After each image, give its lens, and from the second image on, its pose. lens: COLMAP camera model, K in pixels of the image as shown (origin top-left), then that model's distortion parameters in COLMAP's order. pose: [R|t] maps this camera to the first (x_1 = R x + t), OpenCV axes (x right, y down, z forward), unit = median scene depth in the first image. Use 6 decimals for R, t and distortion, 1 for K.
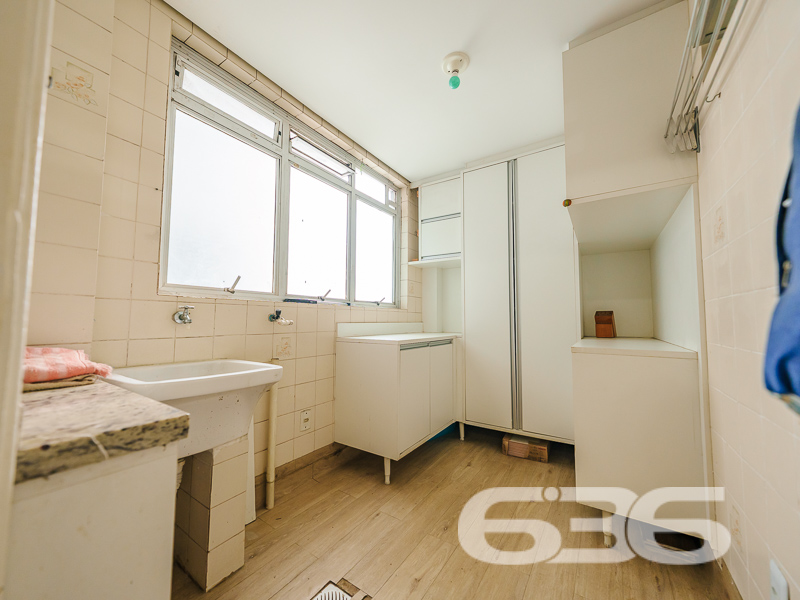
lens RADIAL K [[310.4, 0, 401.7], [0, 310.4, 300.6], [0, 0, 1]] dist [0.000812, -0.000045]
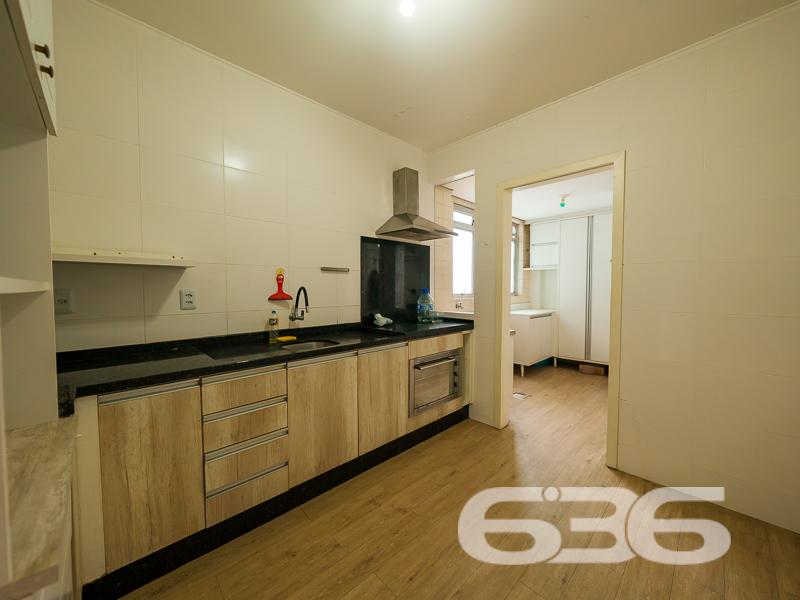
lens RADIAL K [[310.4, 0, 396.0], [0, 310.4, 299.9], [0, 0, 1]] dist [0.000812, -0.000045]
pose [[0.973360, 0.004548, -0.229236, -0.312871], [0.018958, 0.994783, 0.100233, -0.157706], [0.228496, -0.101909, 0.968196, -0.995672]]
